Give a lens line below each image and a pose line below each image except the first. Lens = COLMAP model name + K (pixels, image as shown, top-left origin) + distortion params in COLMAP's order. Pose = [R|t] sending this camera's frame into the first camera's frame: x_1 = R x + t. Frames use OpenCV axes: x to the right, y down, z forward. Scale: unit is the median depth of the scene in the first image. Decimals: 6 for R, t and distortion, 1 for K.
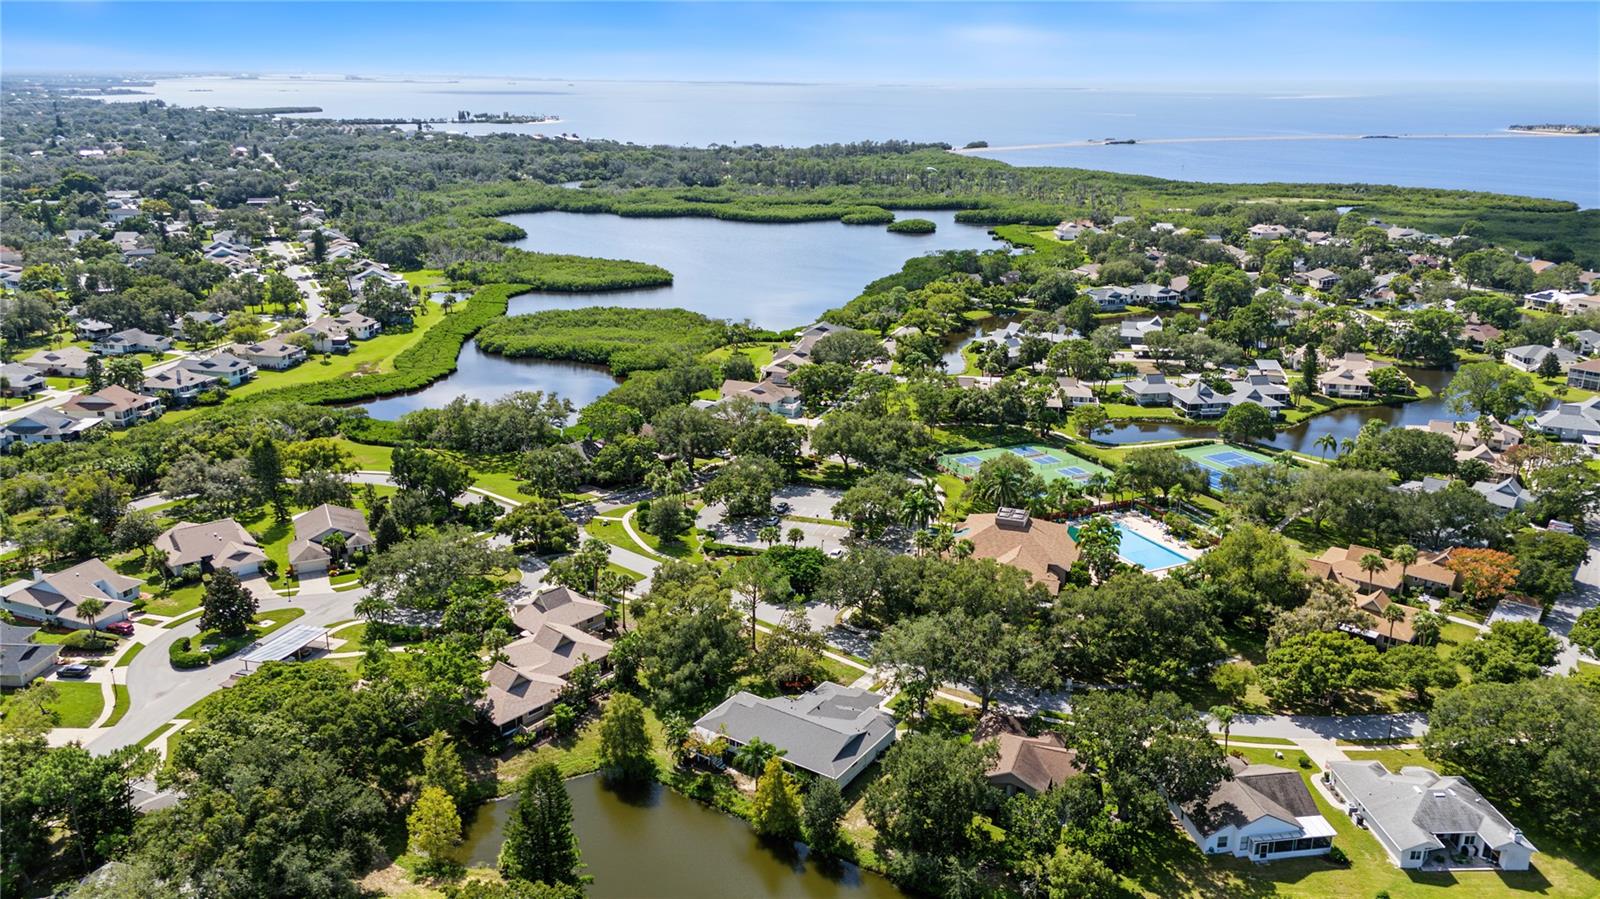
lens RADIAL K [[1184.5, 0, 799.9], [0, 1184.5, 459.1], [0, 0, 1]] dist [0.079218, -0.086361]
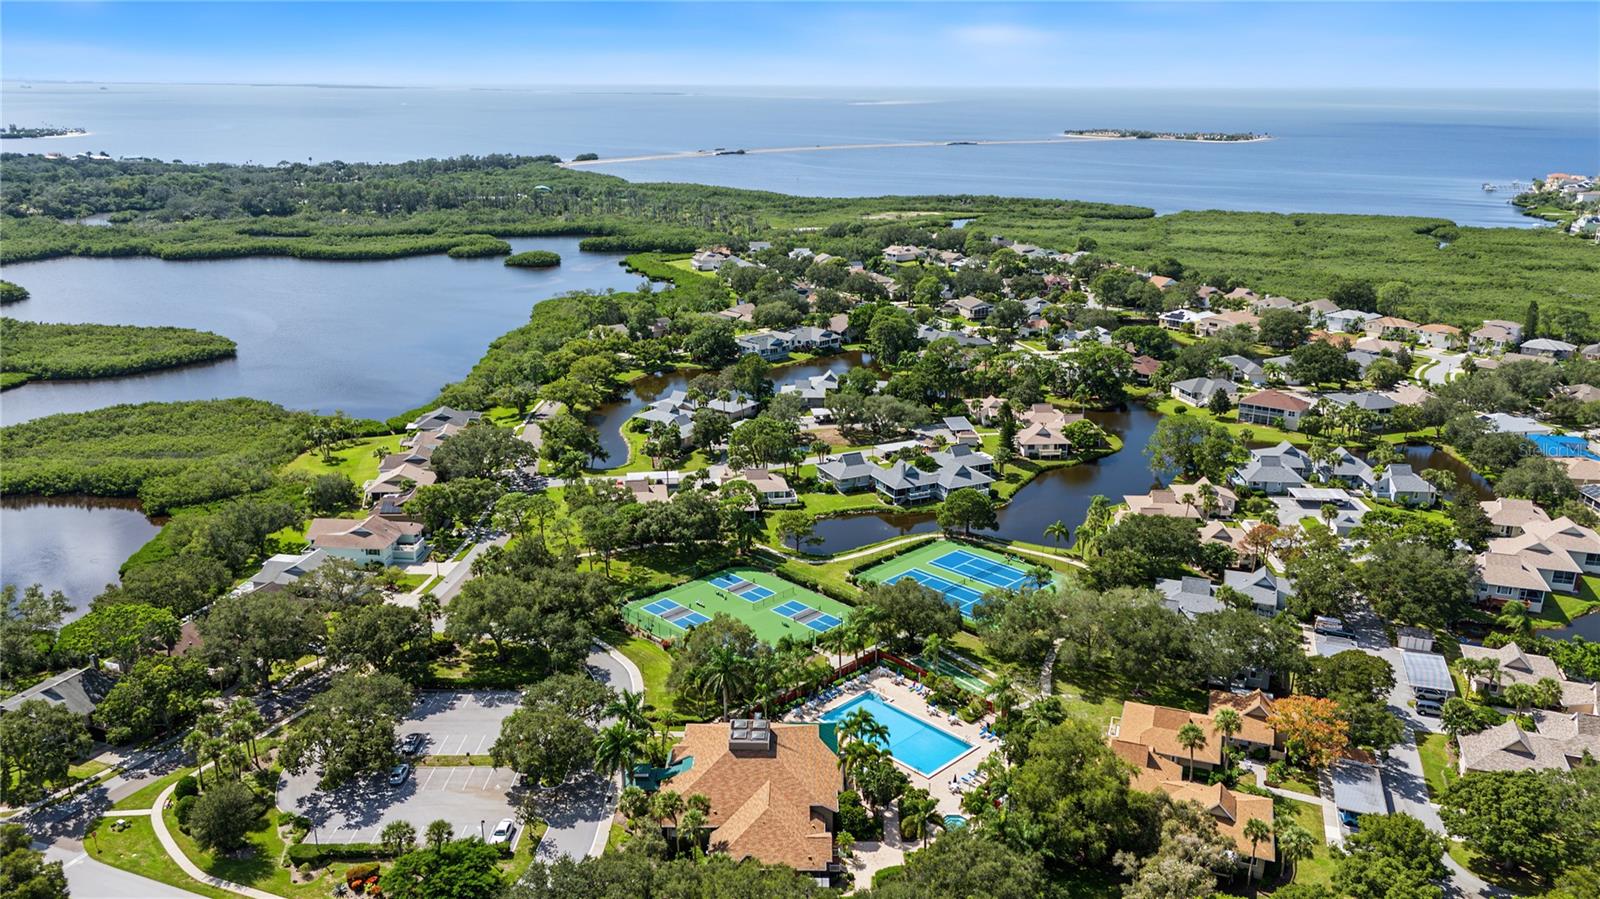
lens RADIAL K [[1184.5, 0, 802.9], [0, 1184.5, 449.5], [0, 0, 1]] dist [0.079218, -0.086361]
pose [[0.948108, -0.094771, 0.303496, 0.002986], [0.097712, 0.995199, 0.005519, -0.067429], [-0.302562, 0.024423, 0.952817, 0.157784]]
